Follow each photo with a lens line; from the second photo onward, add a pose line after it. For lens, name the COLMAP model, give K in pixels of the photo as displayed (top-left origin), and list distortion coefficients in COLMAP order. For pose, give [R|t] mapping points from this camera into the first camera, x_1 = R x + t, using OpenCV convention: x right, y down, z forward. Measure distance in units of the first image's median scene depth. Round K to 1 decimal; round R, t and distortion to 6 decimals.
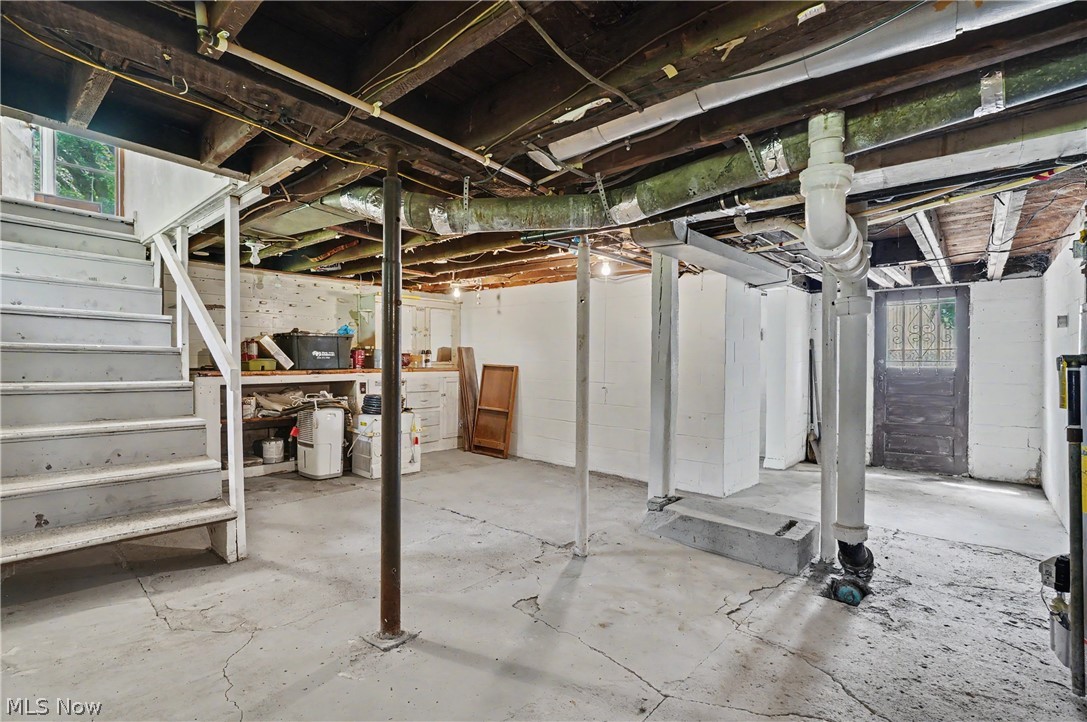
lens RADIAL K [[495.3, 0, 541.4], [0, 495.3, 366.8], [0, 0, 1]] dist [-0.000431, -0.000468]
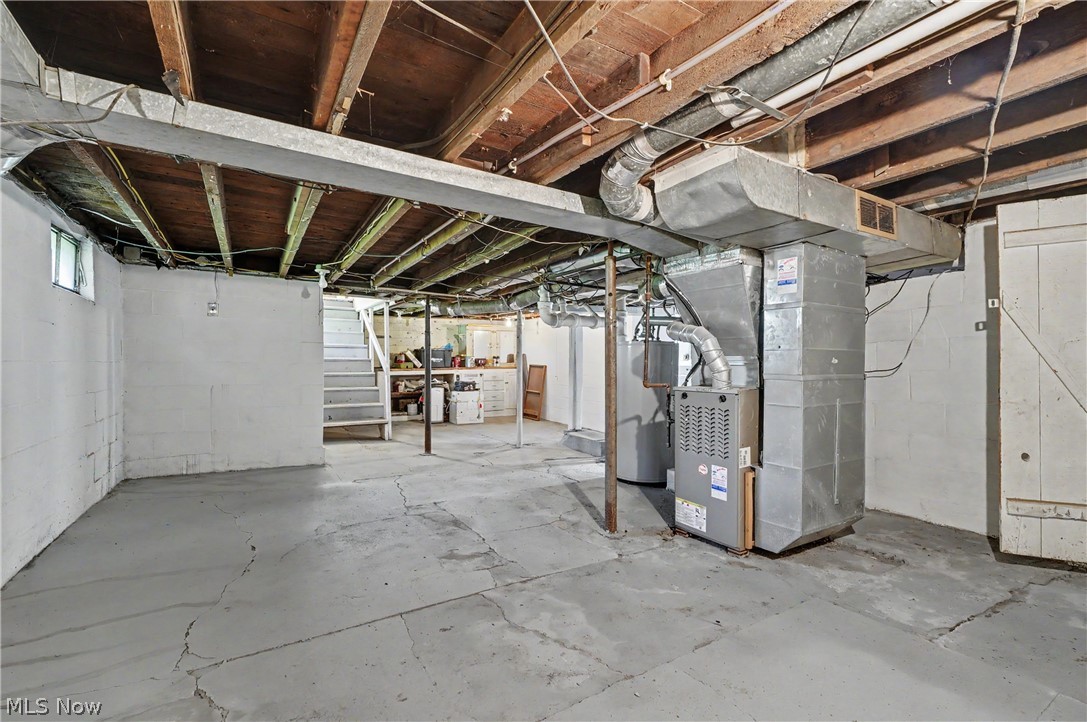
lens RADIAL K [[495.3, 0, 550.2], [0, 495.3, 364.3], [0, 0, 1]] dist [-0.000431, -0.000468]
pose [[0.956091, -0.005797, -0.293014, 0.571478], [0.004846, 0.999980, -0.003971, 0.002025], [0.293031, 0.002376, 0.956100, -0.737597]]
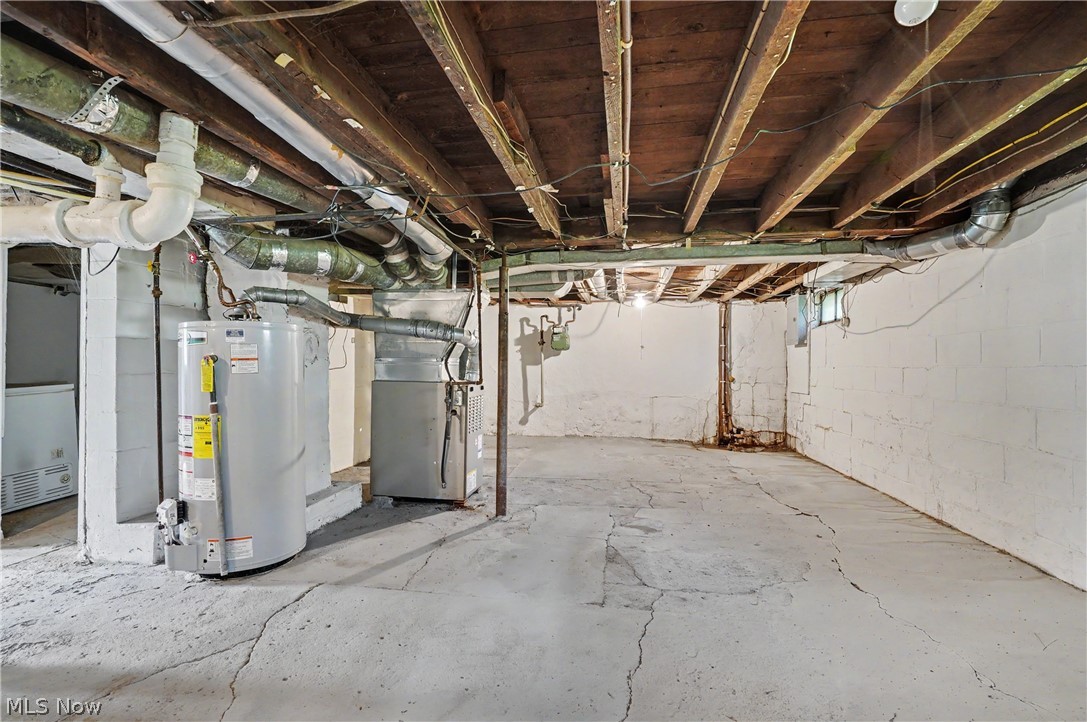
lens RADIAL K [[495.3, 0, 545.7], [0, 495.3, 362.4], [0, 0, 1]] dist [-0.000431, -0.000468]
pose [[-0.533414, -0.007810, 0.845819, -0.339312], [-0.007803, 0.999960, 0.004313, -0.007010], [-0.845819, -0.004299, -0.533453, 0.441197]]
